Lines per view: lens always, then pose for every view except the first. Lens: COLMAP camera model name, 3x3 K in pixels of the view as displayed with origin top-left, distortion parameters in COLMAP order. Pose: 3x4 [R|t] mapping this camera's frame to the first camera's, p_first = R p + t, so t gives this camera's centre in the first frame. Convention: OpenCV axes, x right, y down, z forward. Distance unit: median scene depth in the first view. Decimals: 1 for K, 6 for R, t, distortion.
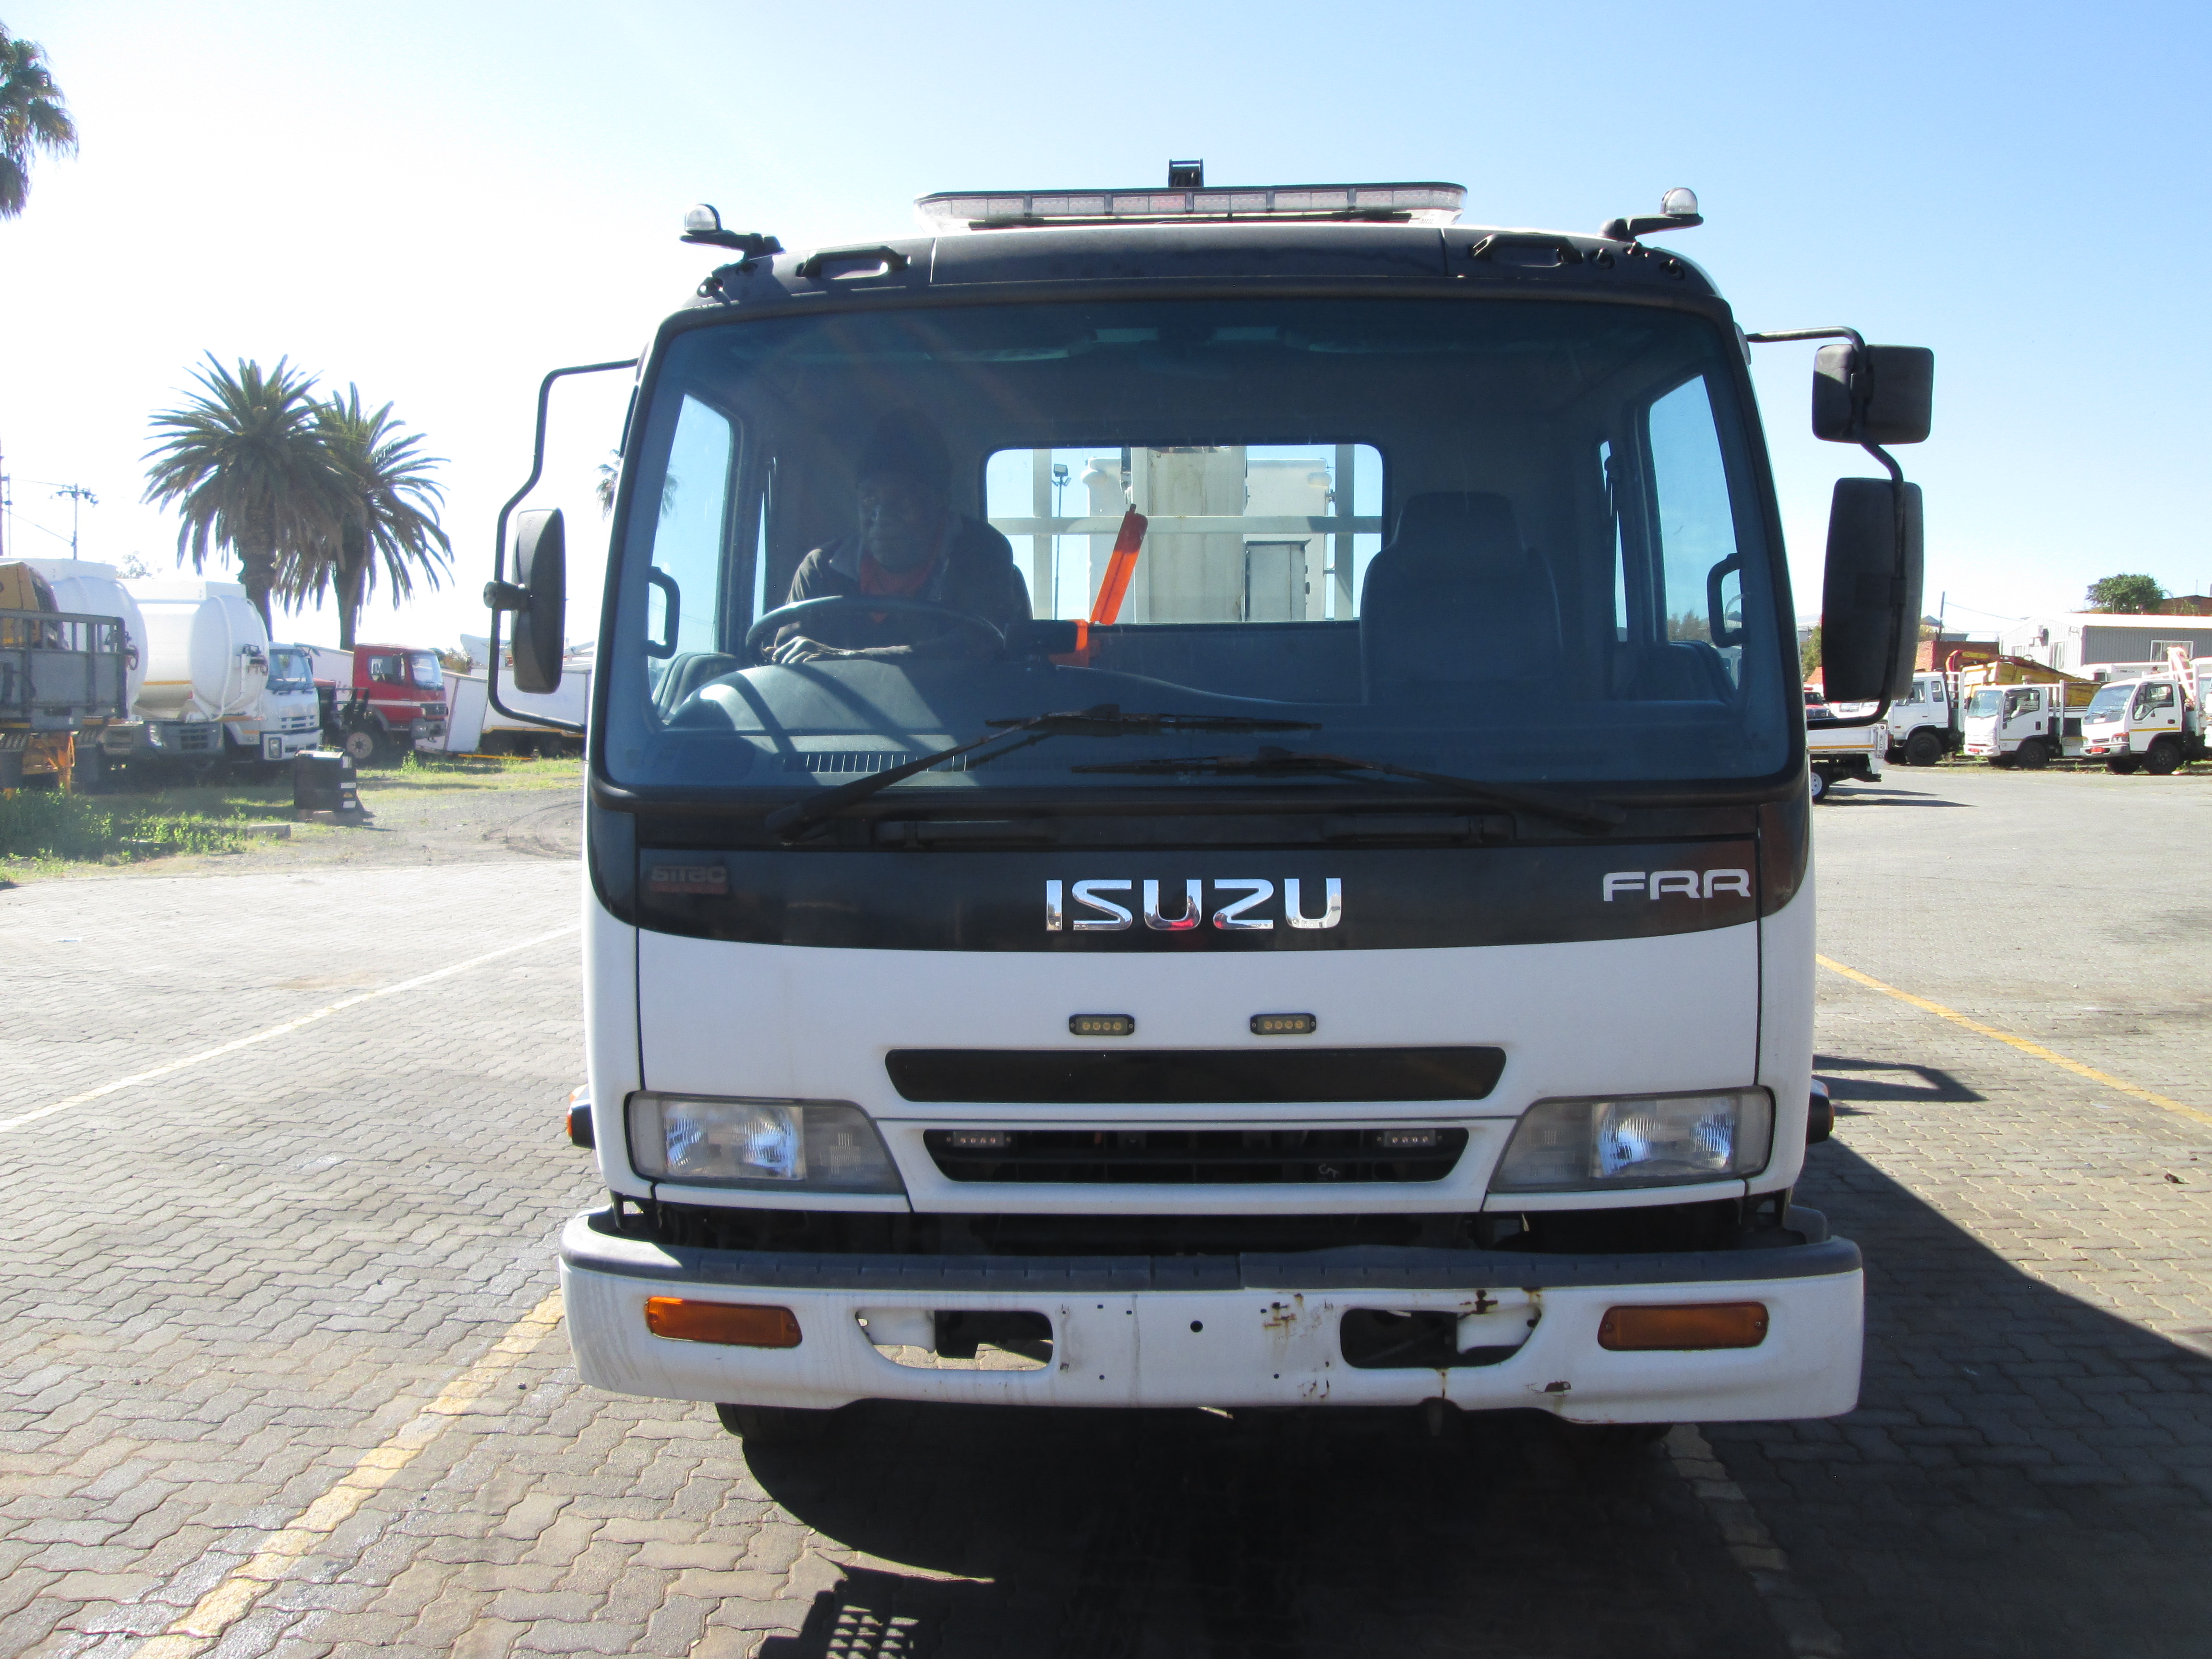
lens RADIAL K [[1860.5, 0, 1108.9], [0, 1860.5, 816.3], [0, 0, 1]] dist [-0.058692, 0.030701]
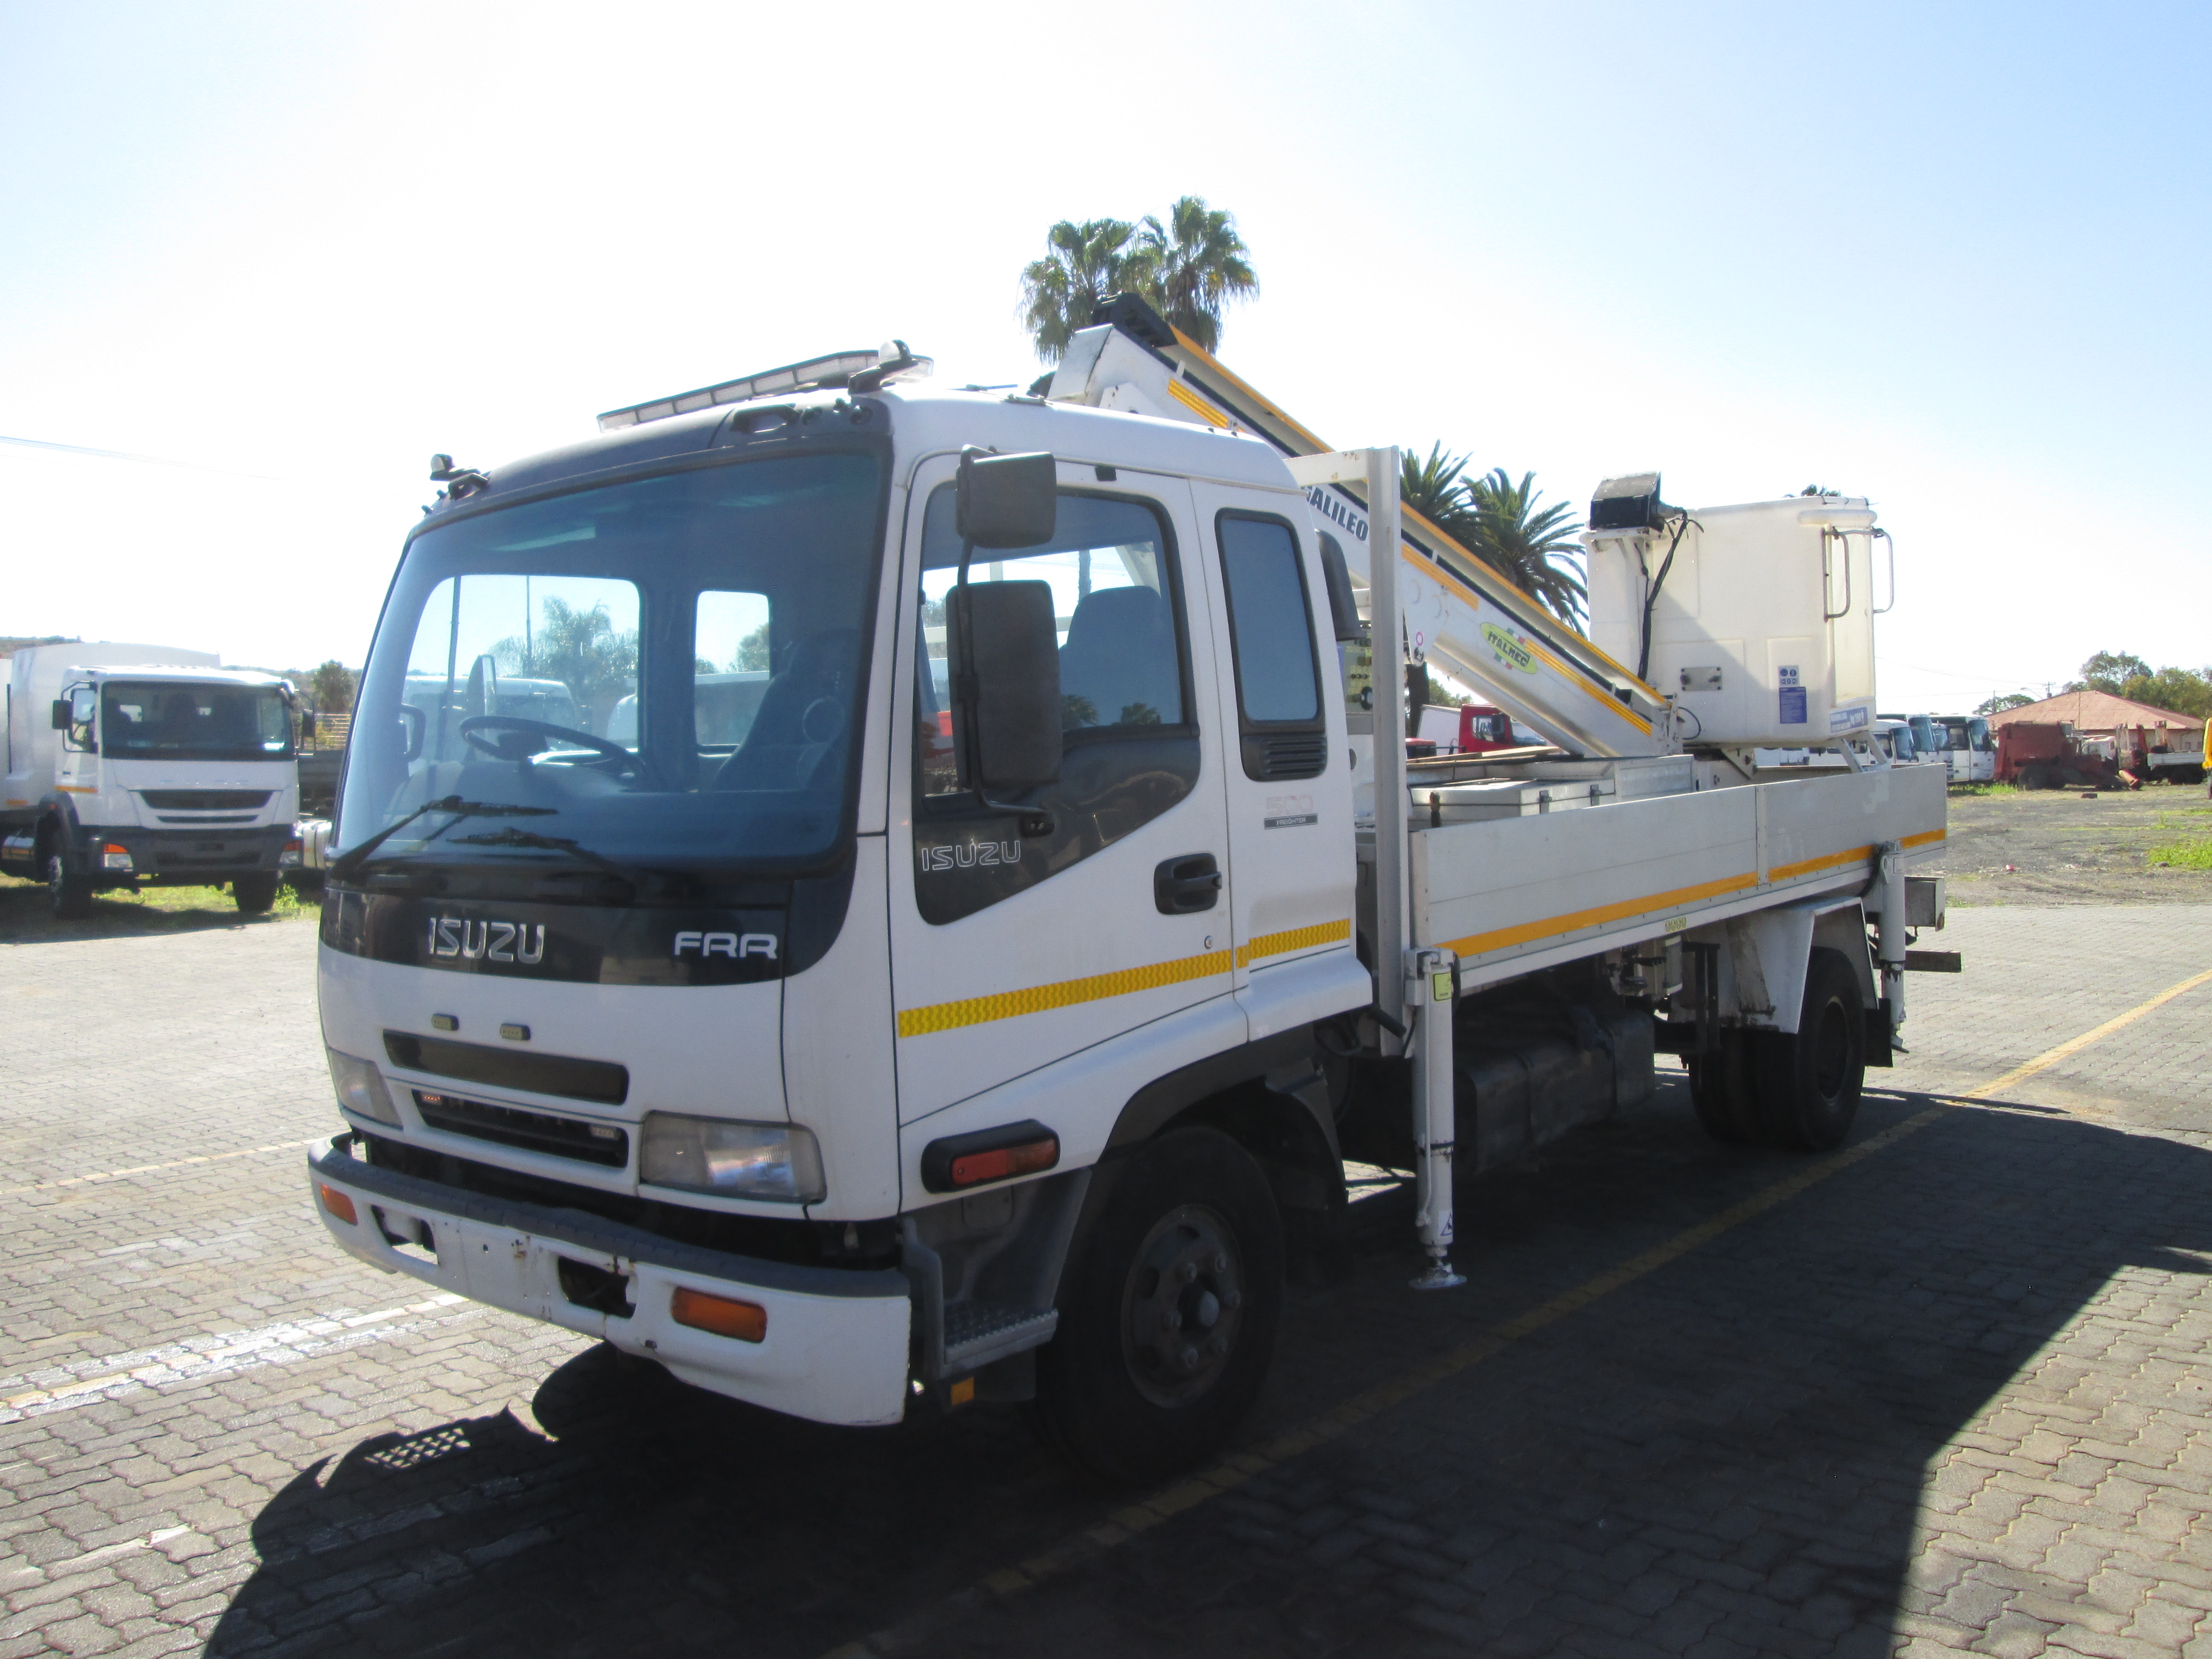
lens RADIAL K [[1860.5, 0, 1167.5], [0, 1860.5, 799.0], [0, 0, 1]] dist [-0.058692, 0.030701]
pose [[0.793342, 0.001979, -0.608773, 1.240089], [-0.023146, 0.999370, -0.026914, -0.031143], [0.608336, 0.035443, 0.792888, 0.212340]]
